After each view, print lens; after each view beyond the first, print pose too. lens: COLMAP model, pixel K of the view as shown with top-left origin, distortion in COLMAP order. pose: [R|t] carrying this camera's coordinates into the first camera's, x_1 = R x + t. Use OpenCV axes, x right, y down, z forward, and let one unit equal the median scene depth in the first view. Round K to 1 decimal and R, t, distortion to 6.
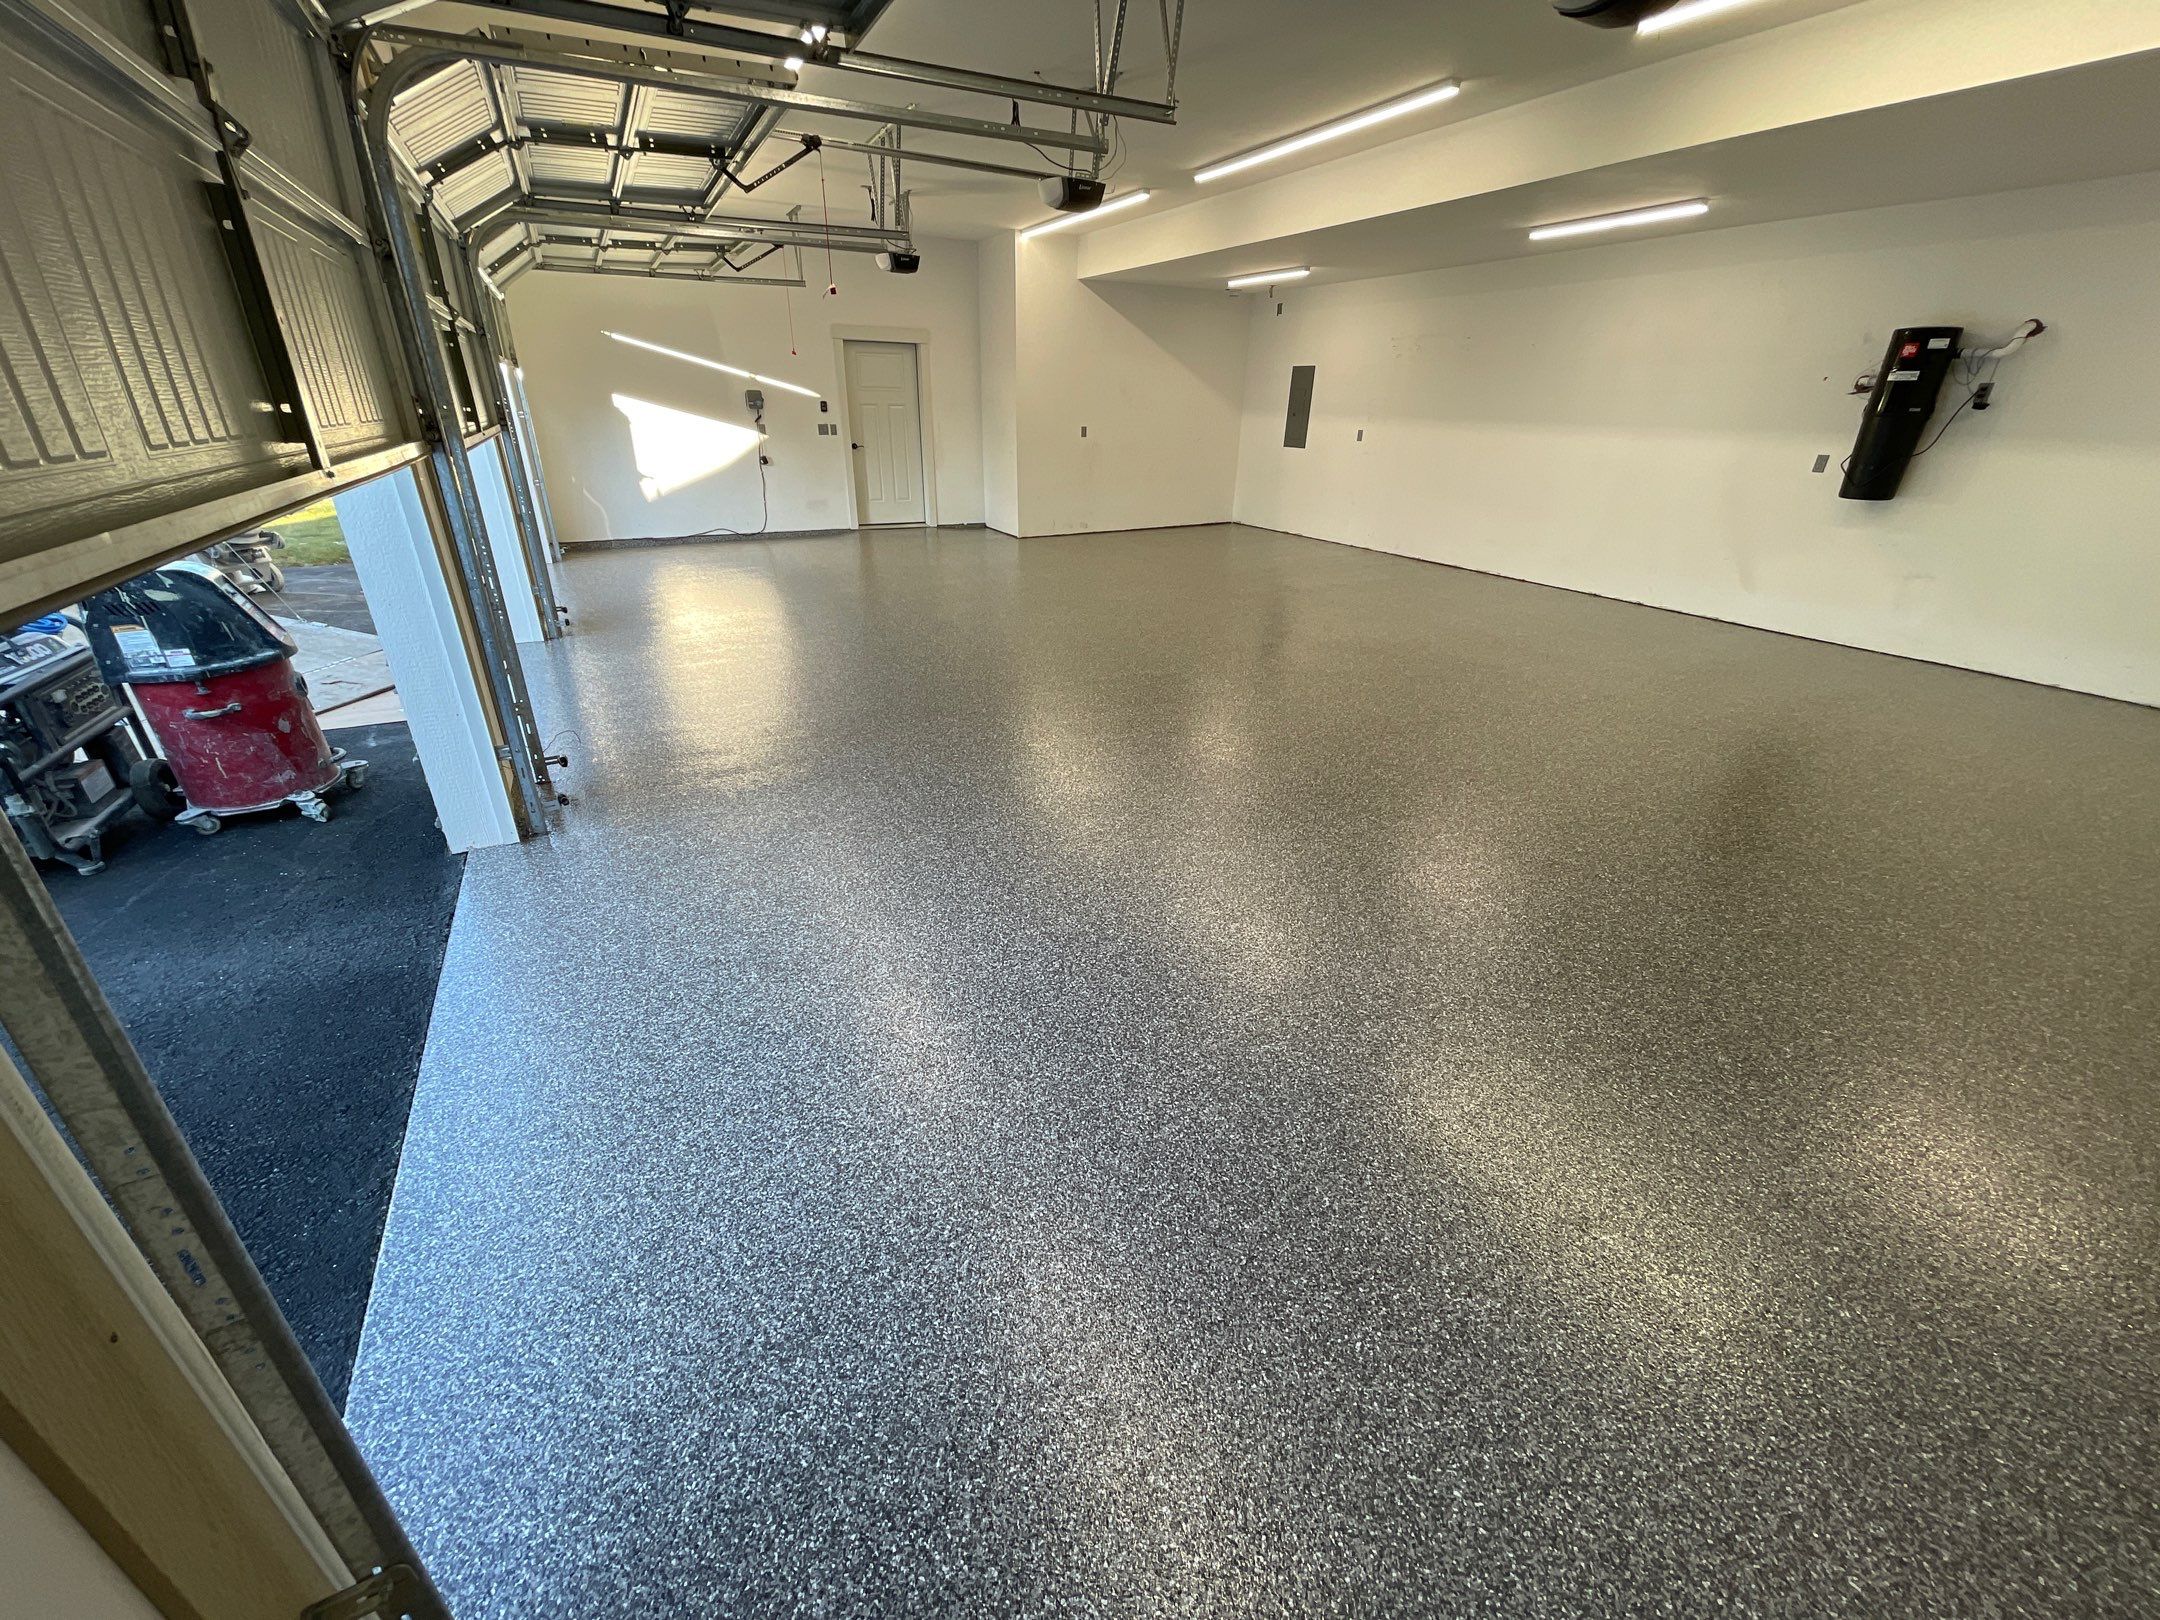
lens RADIAL K [[865.6, 0, 1073.2], [0, 865.6, 814.6], [0, 0, 1]] dist [-0.003467, 0.000136]
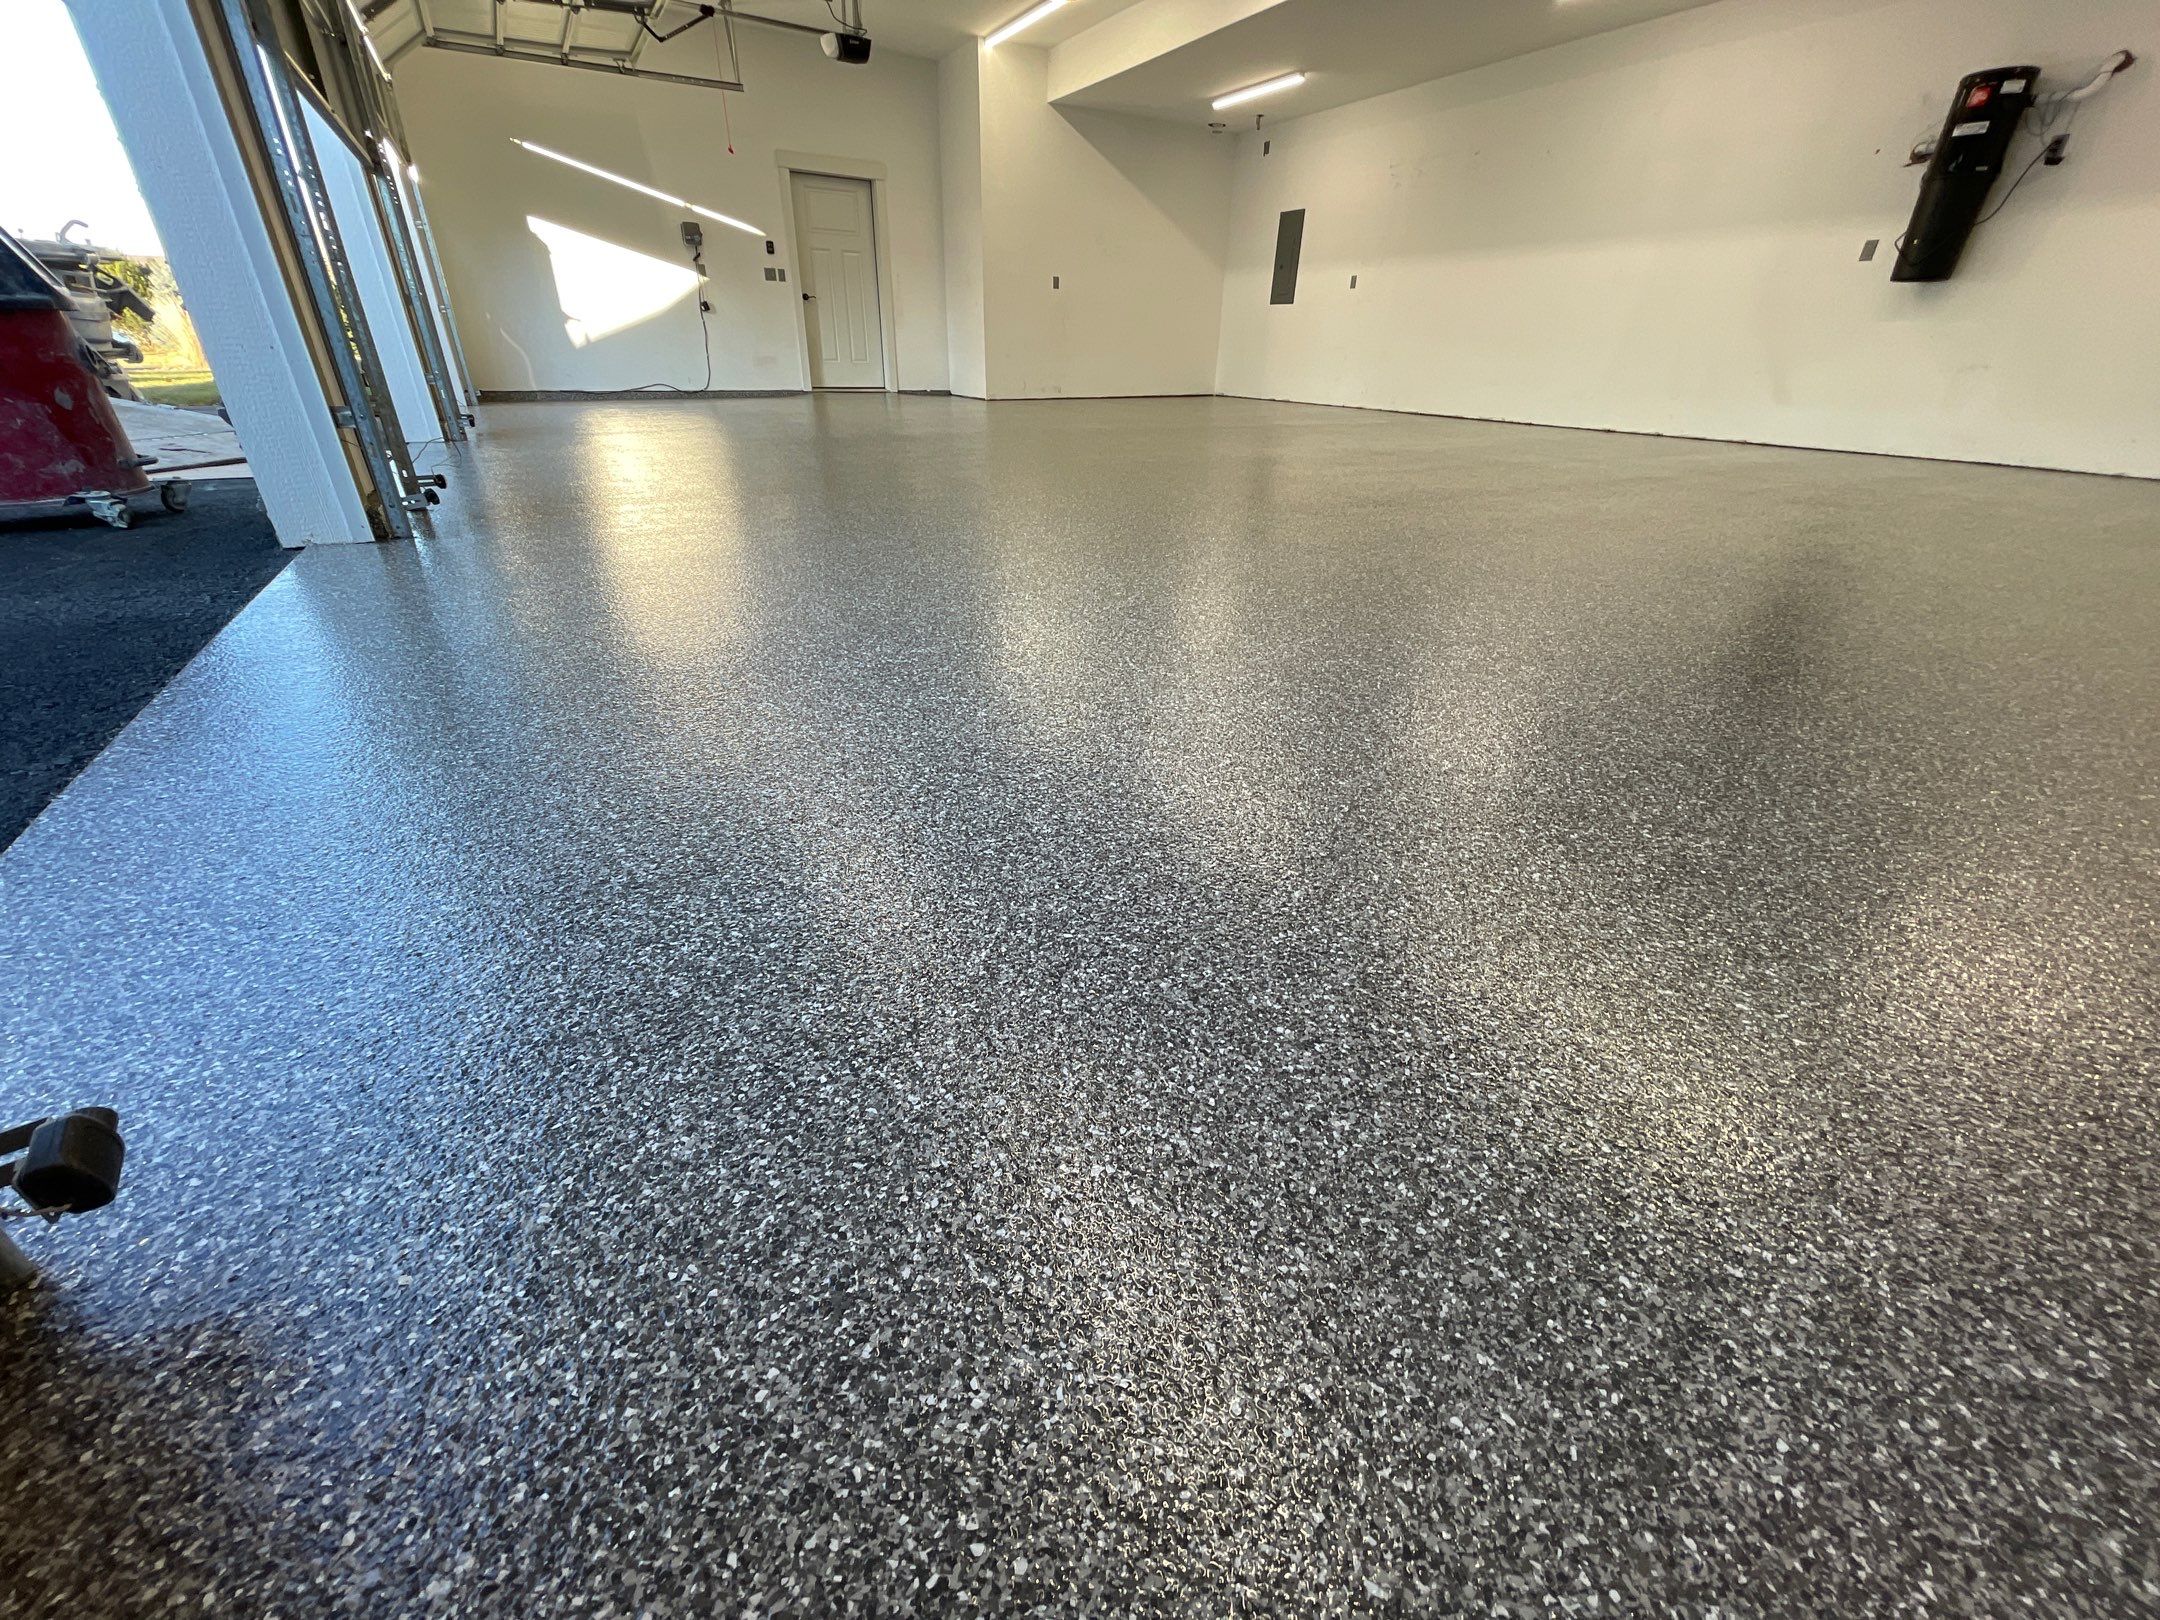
lens RADIAL K [[865.6, 0, 1074.2], [0, 865.6, 815.6], [0, 0, 1]] dist [-0.003467, 0.000136]
pose [[0.999323, -0.012274, 0.034674, -0.009775], [0.010673, 0.998885, 0.045982, 0.109586], [-0.035199, -0.045581, 0.998340, 0.071642]]
